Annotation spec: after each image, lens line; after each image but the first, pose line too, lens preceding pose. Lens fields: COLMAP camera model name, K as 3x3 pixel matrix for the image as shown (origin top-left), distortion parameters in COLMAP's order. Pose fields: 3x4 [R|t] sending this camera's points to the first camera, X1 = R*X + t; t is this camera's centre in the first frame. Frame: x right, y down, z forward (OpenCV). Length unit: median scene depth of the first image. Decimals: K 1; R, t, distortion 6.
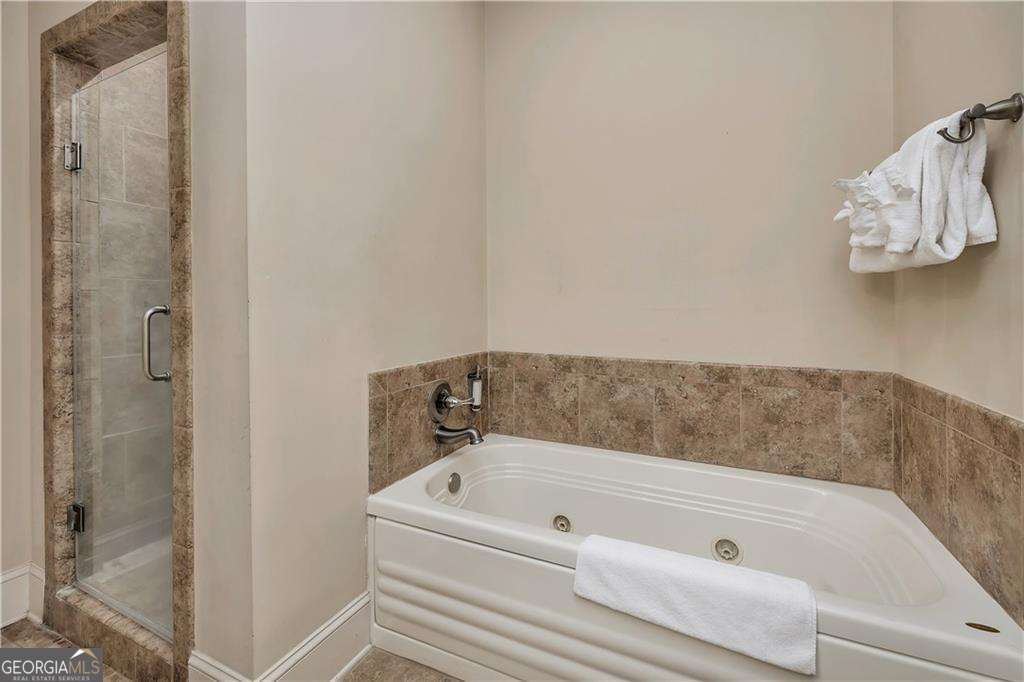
lens RADIAL K [[439.0, 0, 513.1], [0, 439.0, 308.7], [0, 0, 1]] dist [-0.001267, -0.000064]
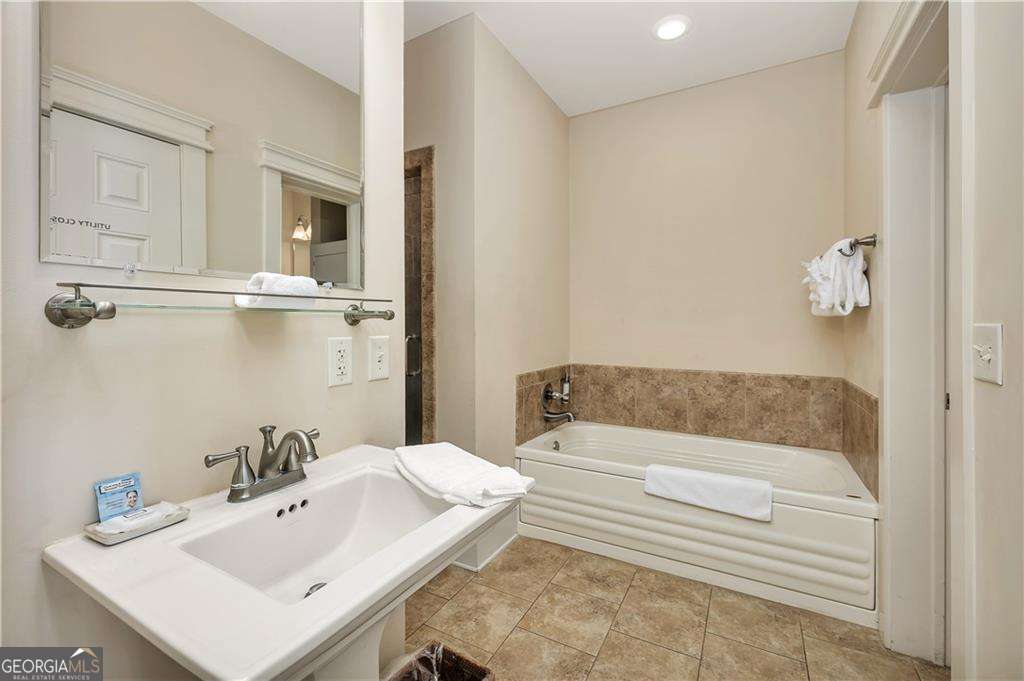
lens RADIAL K [[439.0, 0, 512.7], [0, 439.0, 331.4], [0, 0, 1]] dist [-0.001267, -0.000064]
pose [[0.998190, 0.002880, -0.060065, -0.210446], [-0.002344, 0.999957, 0.008990, -0.030614], [0.060089, -0.008833, 0.998154, -0.603336]]
